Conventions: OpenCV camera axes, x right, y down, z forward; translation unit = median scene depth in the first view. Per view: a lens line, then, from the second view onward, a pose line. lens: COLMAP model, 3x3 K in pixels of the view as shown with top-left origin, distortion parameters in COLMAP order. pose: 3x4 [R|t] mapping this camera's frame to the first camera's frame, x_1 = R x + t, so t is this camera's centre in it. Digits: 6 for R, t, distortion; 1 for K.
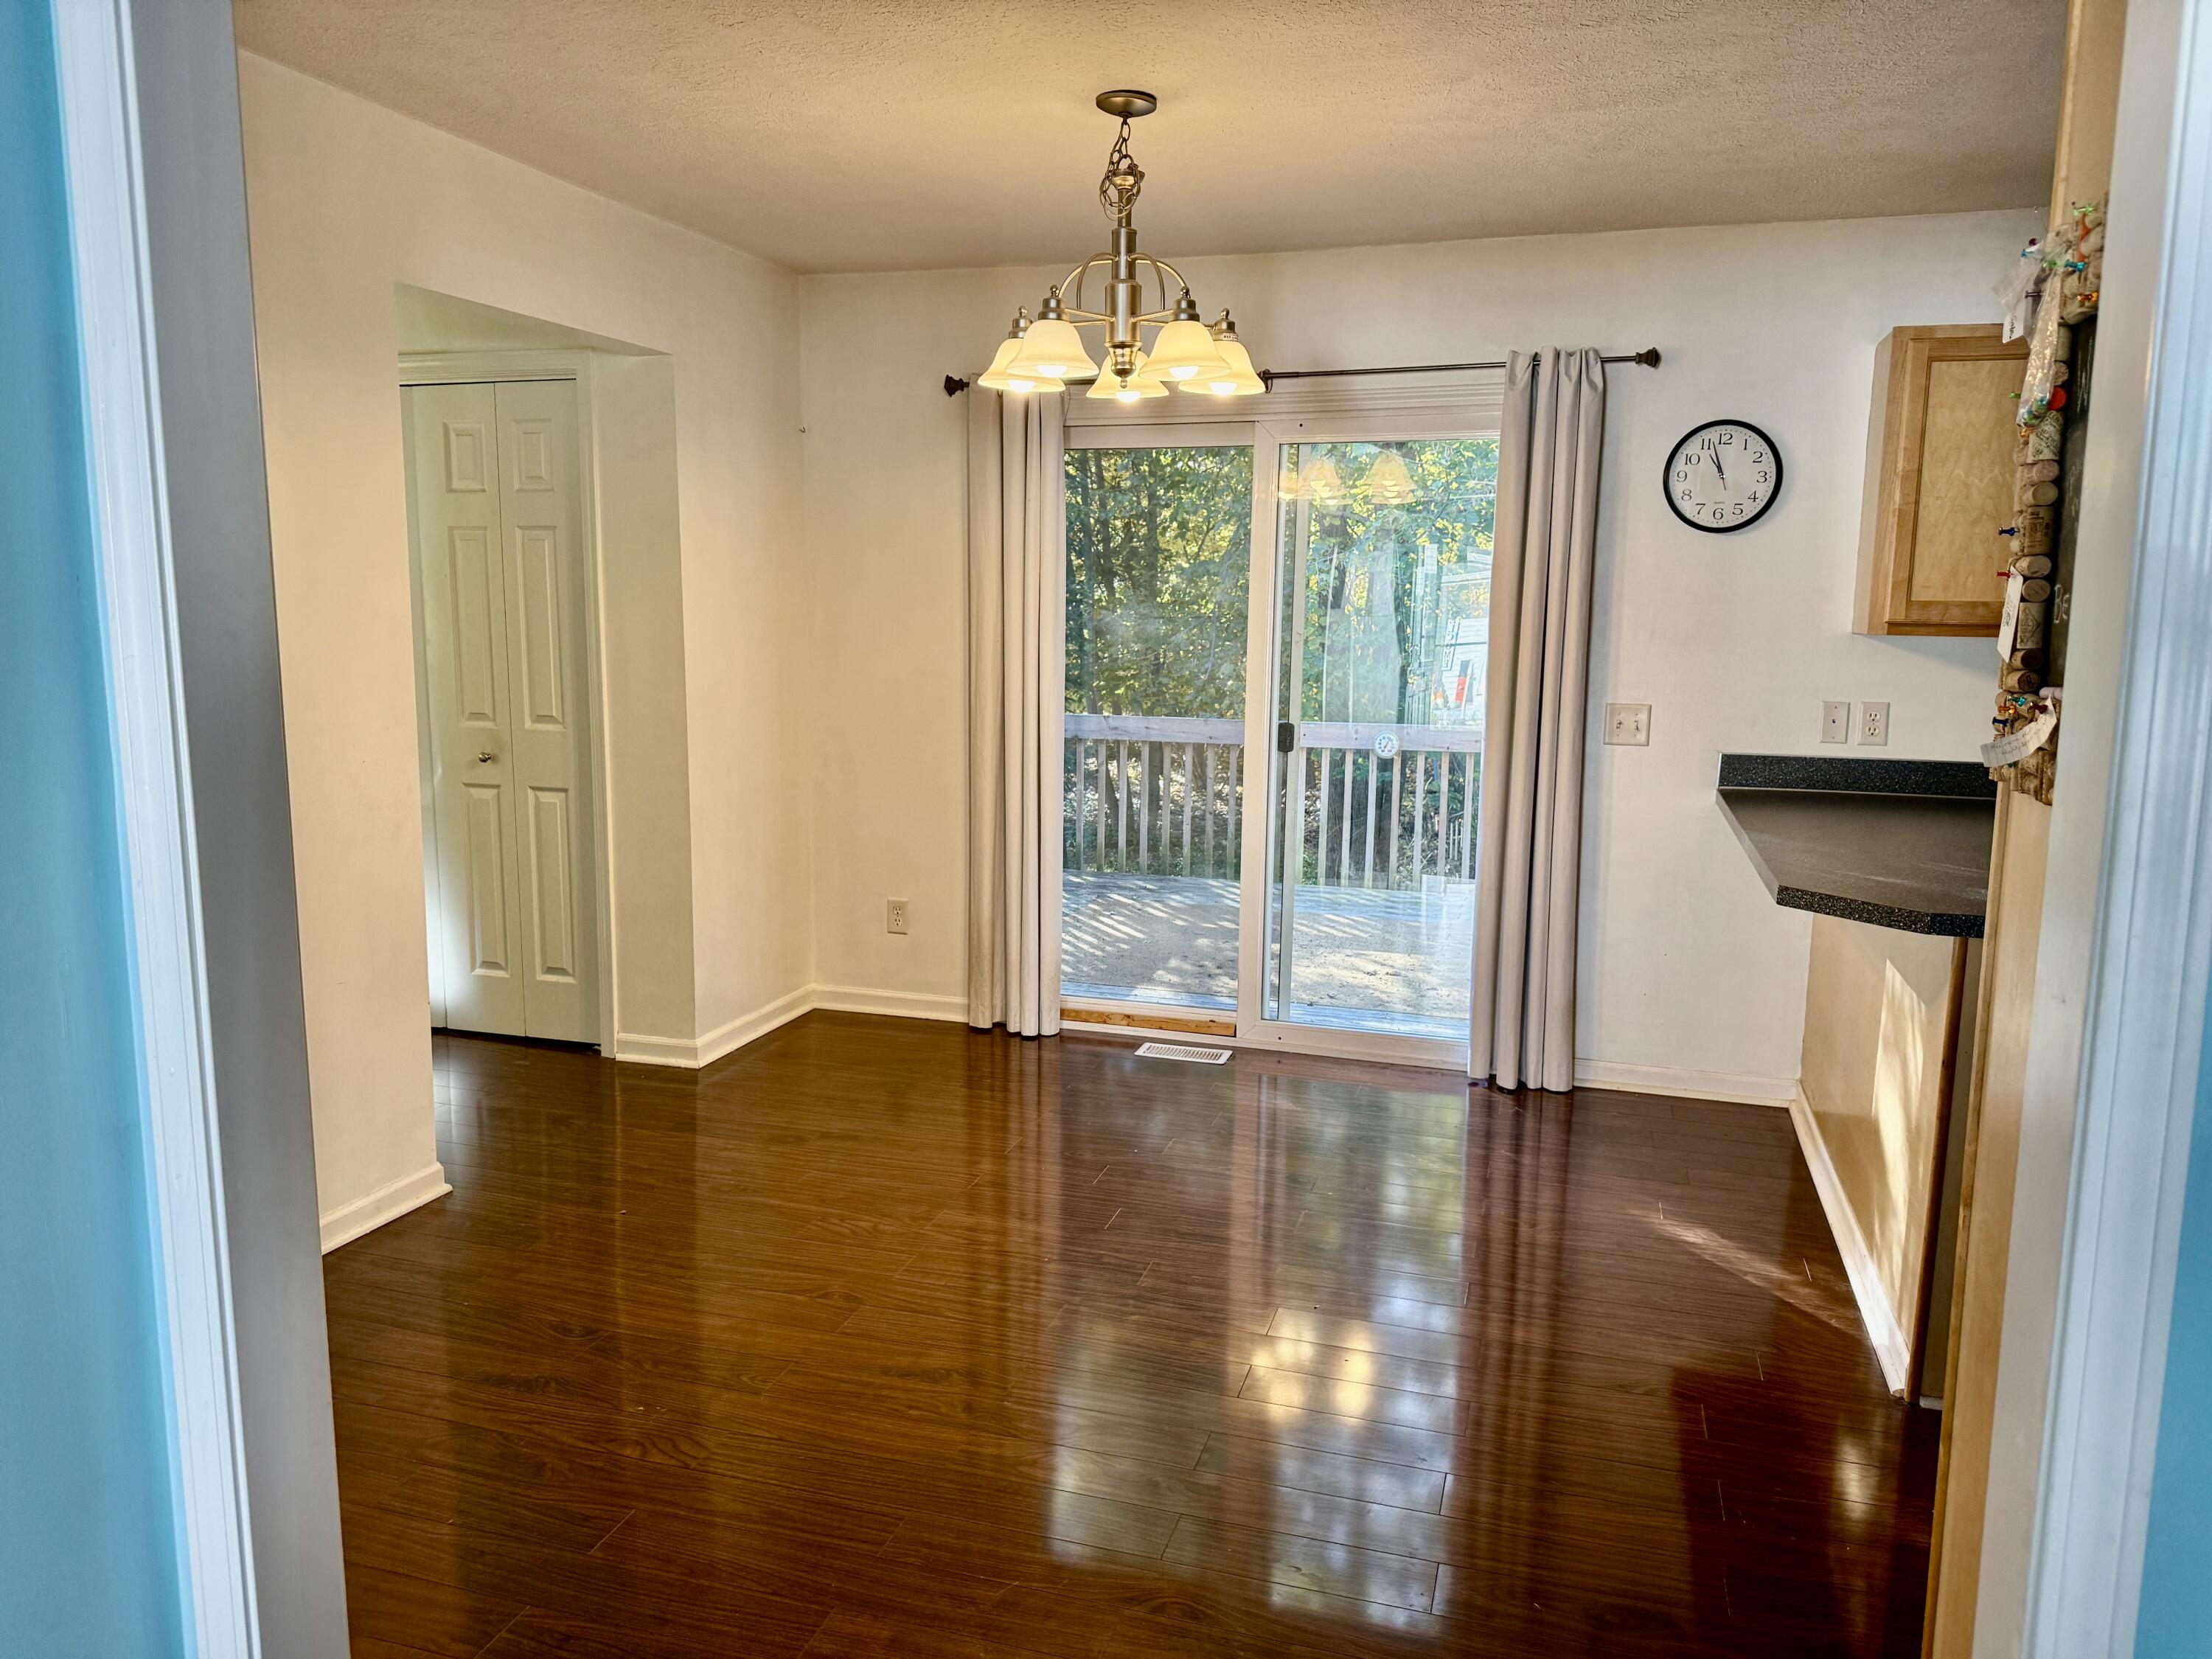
lens RADIAL K [[1563.9, 0, 1108.1], [0, 1563.9, 827.3], [0, 0, 1]] dist [0.002203, 0.000429]
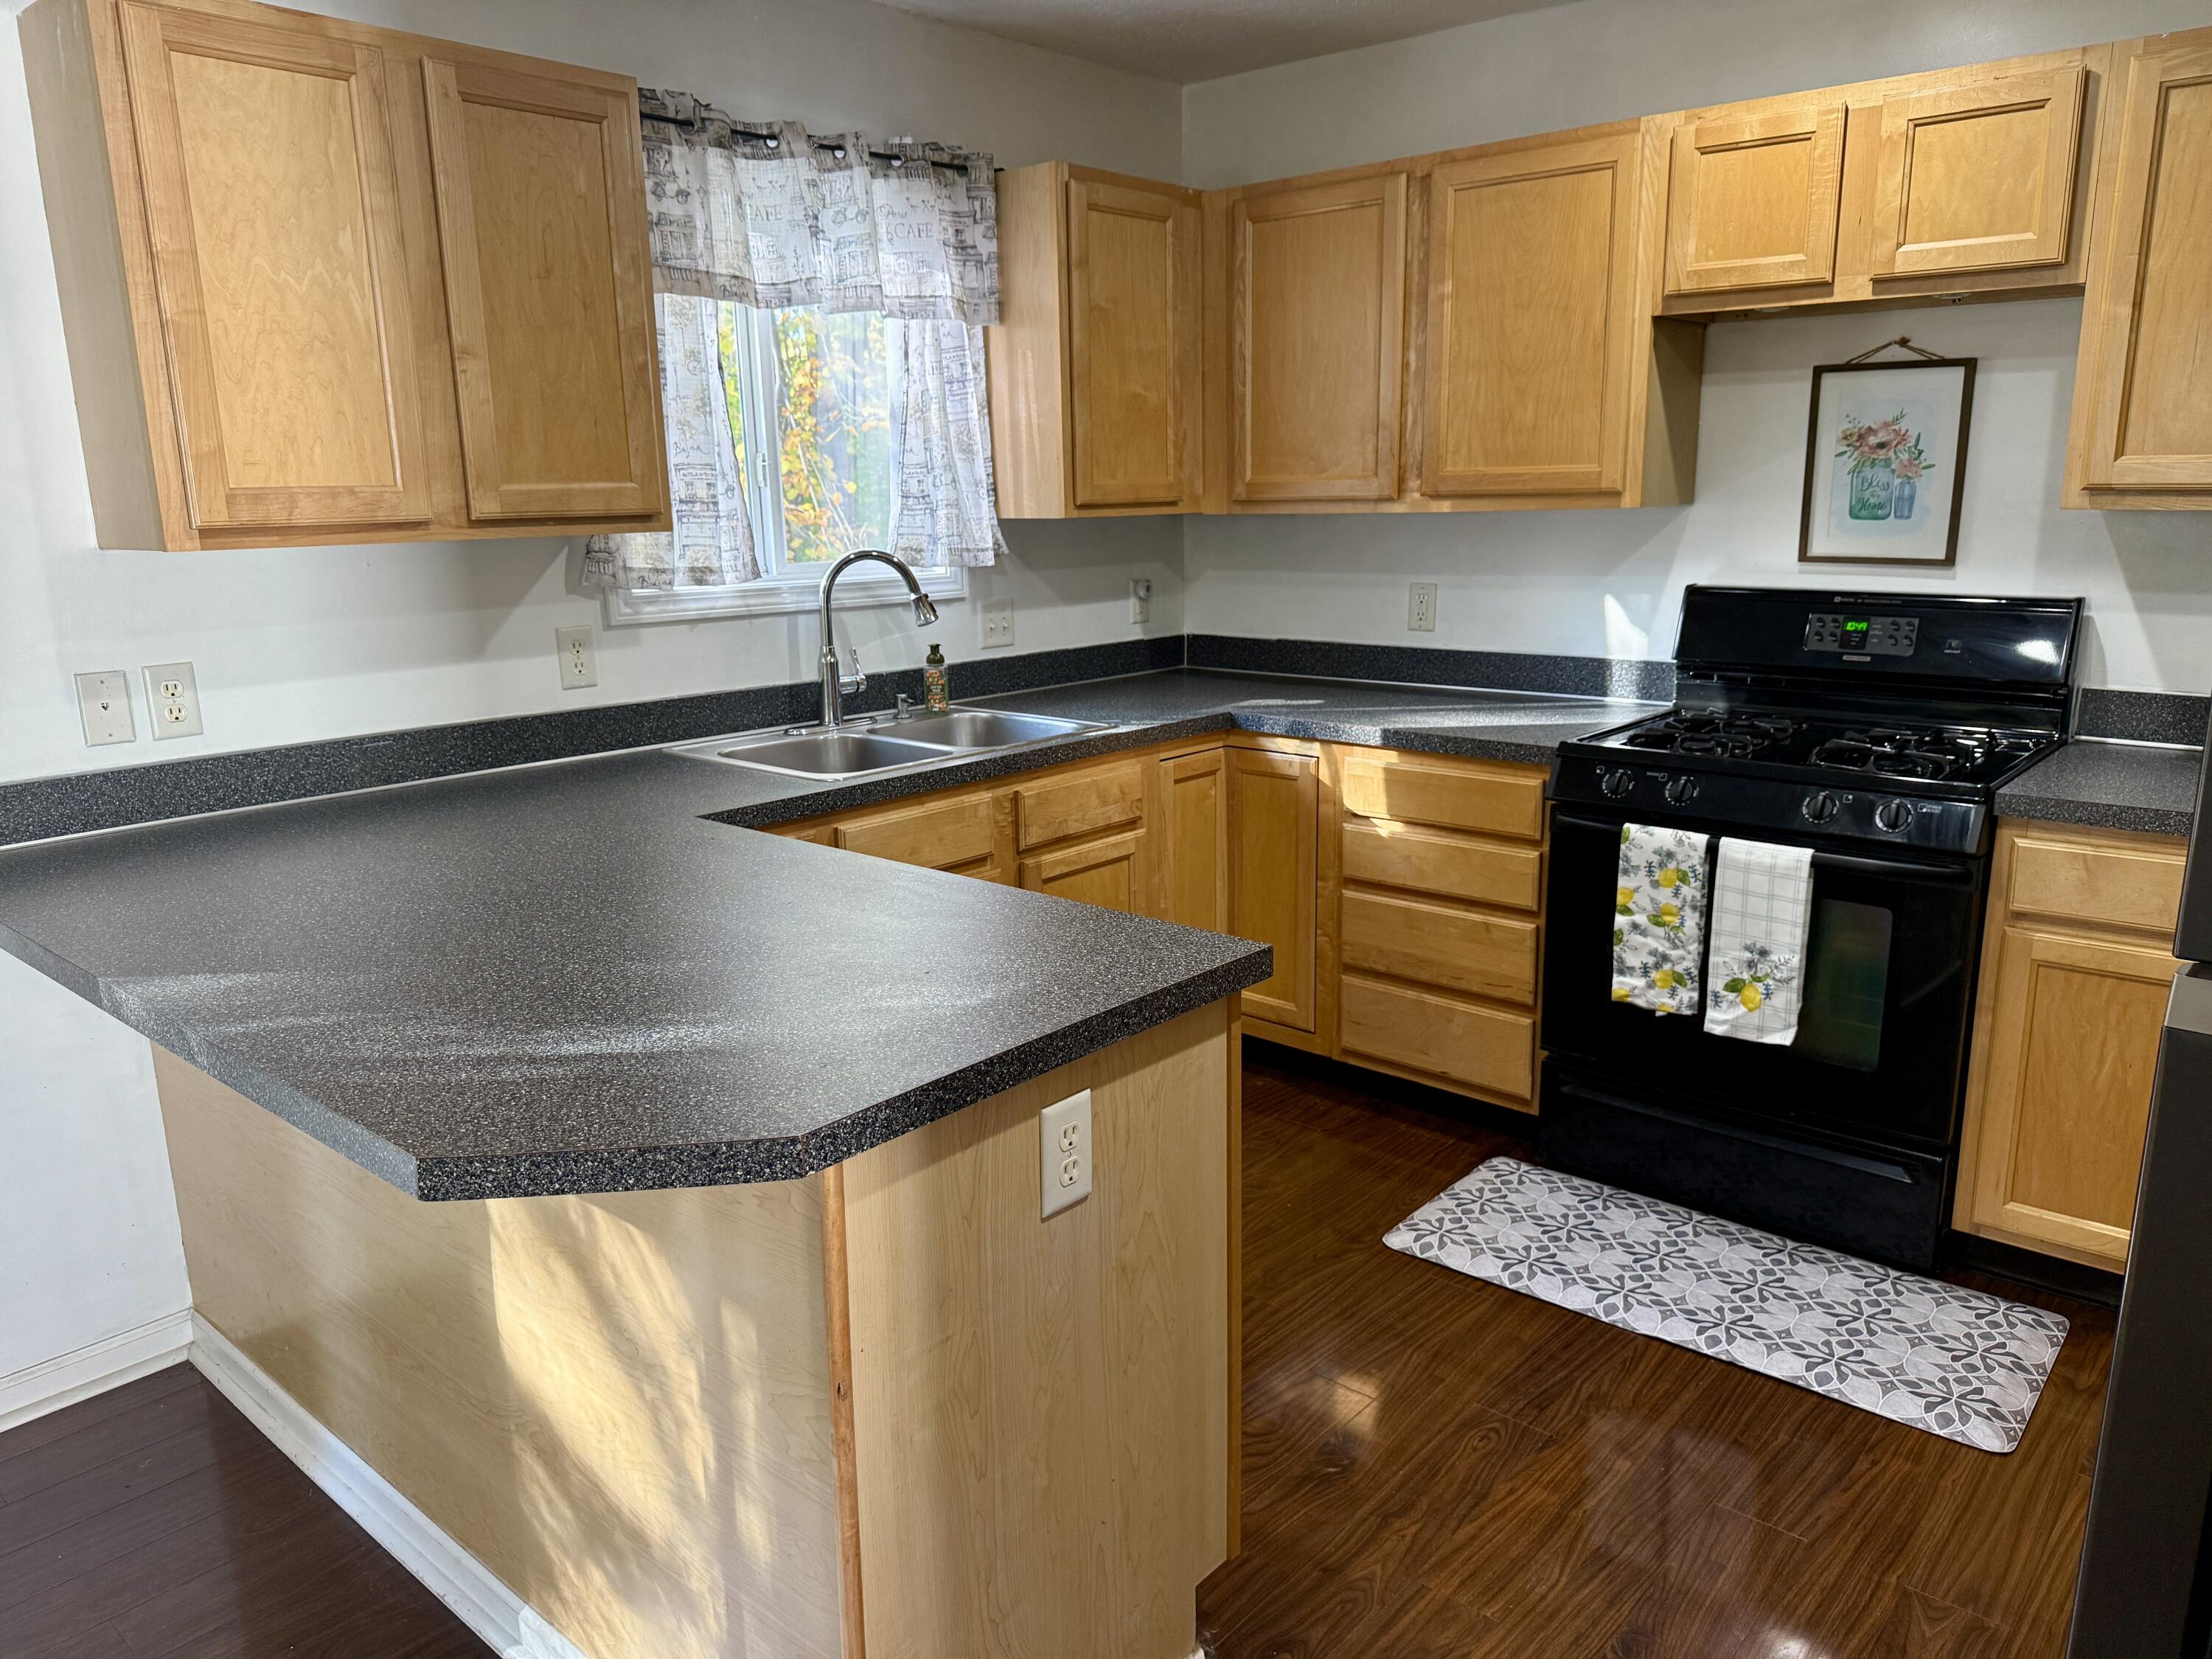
lens RADIAL K [[1563.9, 0, 1109.9], [0, 1563.9, 827.5], [0, 0, 1]] dist [0.002203, 0.000429]
pose [[0.405134, -0.220054, 0.887380, 0.108717], [0.156611, 0.972959, 0.169775, -0.071794], [-0.900744, 0.070192, 0.428641, 0.479673]]
